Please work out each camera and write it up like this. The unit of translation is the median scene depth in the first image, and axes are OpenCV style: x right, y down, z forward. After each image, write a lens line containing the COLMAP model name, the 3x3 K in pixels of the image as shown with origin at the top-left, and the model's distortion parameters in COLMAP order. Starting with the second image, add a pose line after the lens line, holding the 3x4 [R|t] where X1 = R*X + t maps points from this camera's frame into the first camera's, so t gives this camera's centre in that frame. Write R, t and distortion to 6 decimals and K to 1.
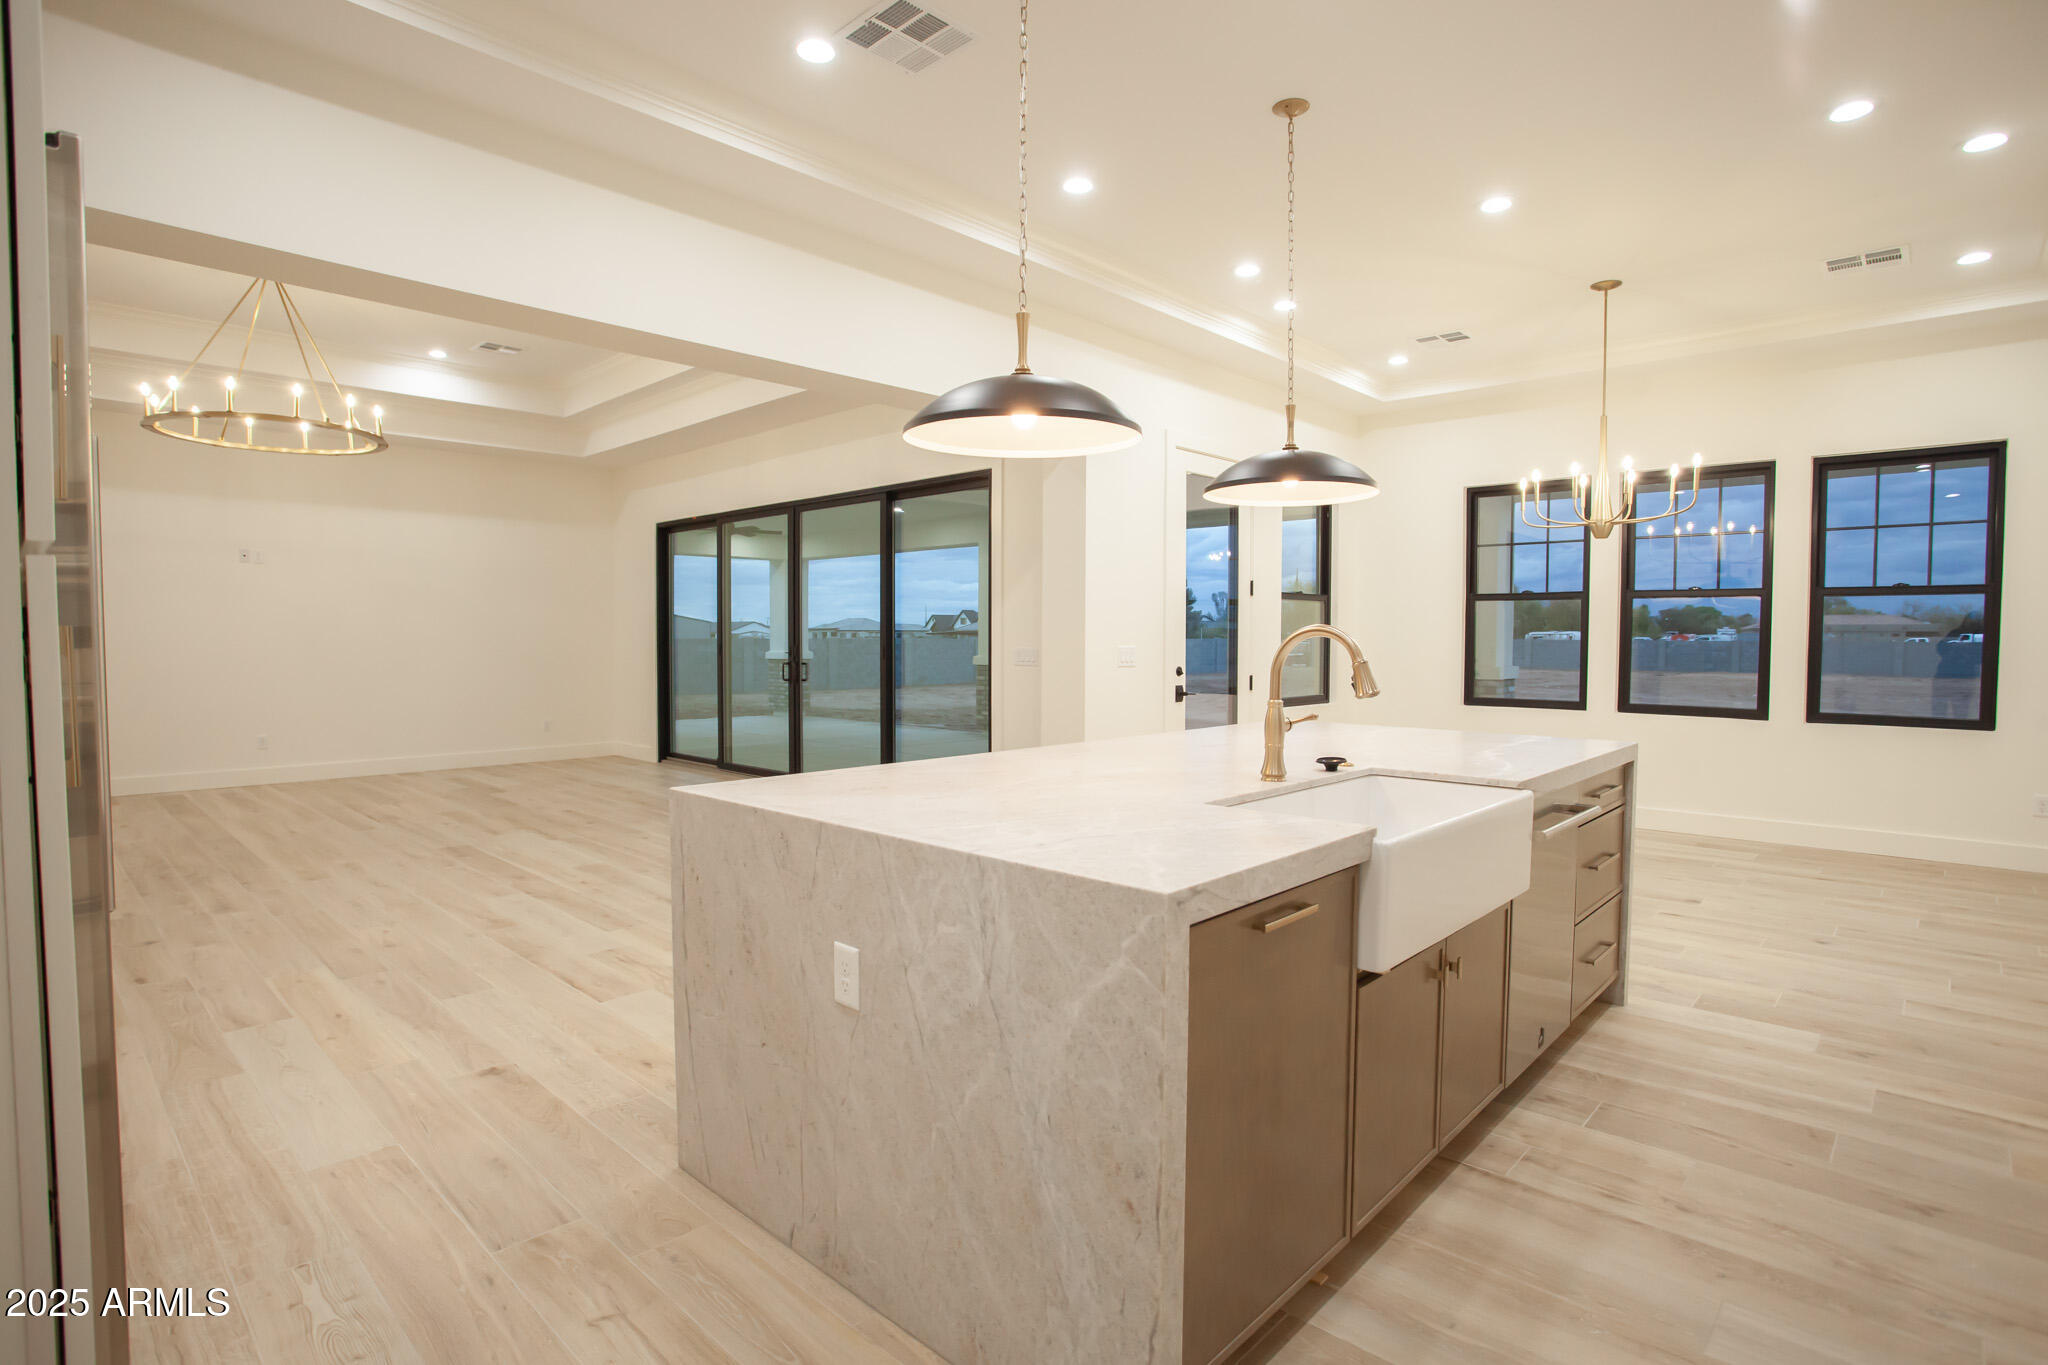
lens RADIAL K [[1026.7, 0, 1023.1], [0, 1026.7, 678.1], [0, 0, 1]] dist [-0.068920, 0.029991]
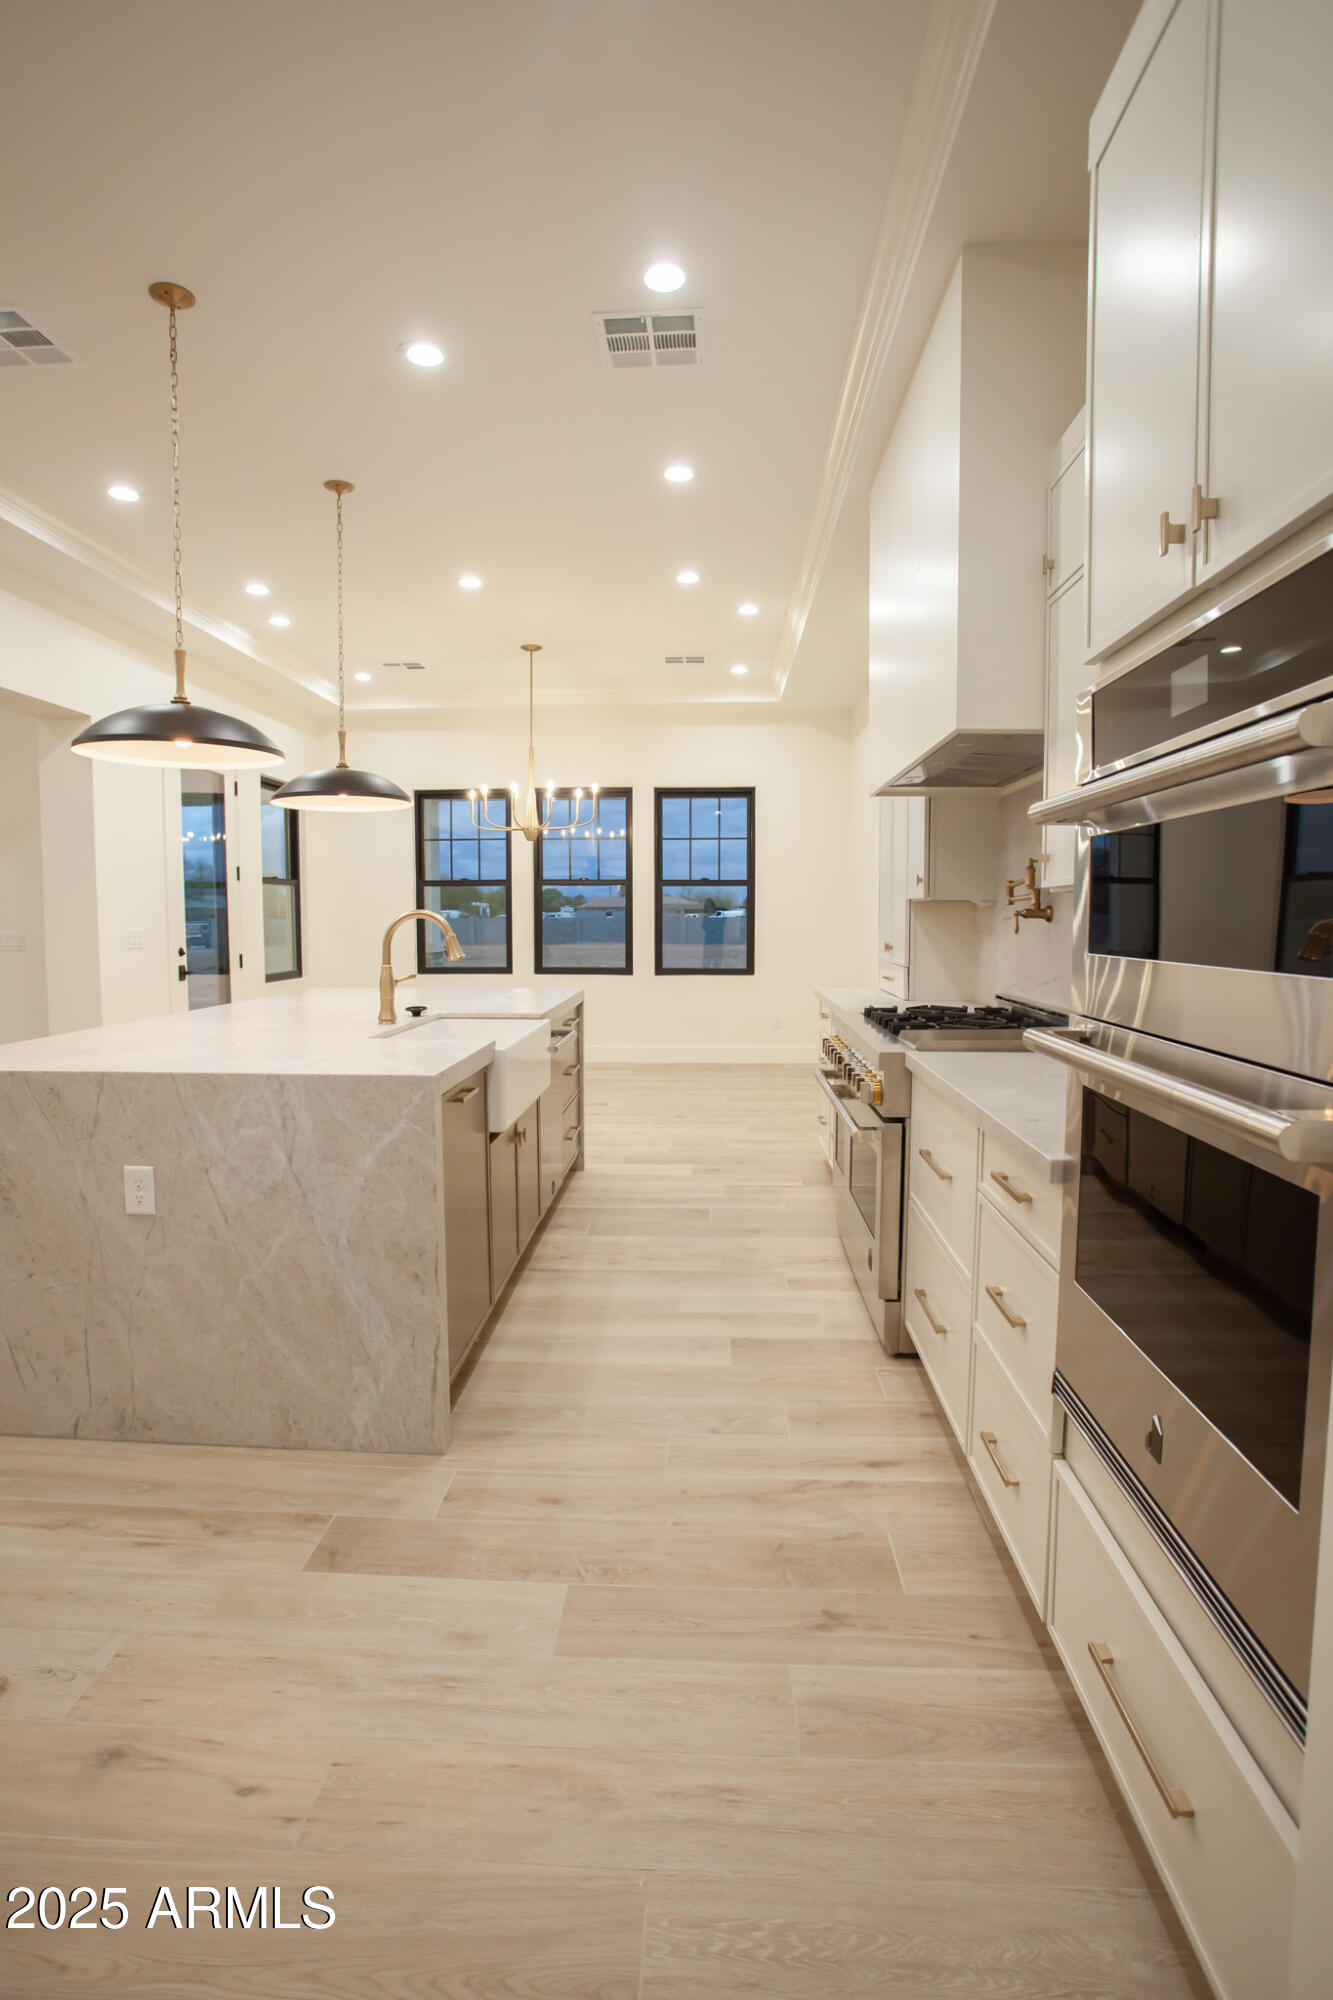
lens RADIAL K [[1020.1, 0, 666.5], [0, 1020.1, 1000.0], [0, 0, 1]] dist [-0.079886, 0.037688]
pose [[0.757488, -0.057301, 0.650329, -0.349625], [0.030137, 0.998148, 0.052845, 0.008172], [-0.652153, -0.020430, 0.757812, -0.266194]]
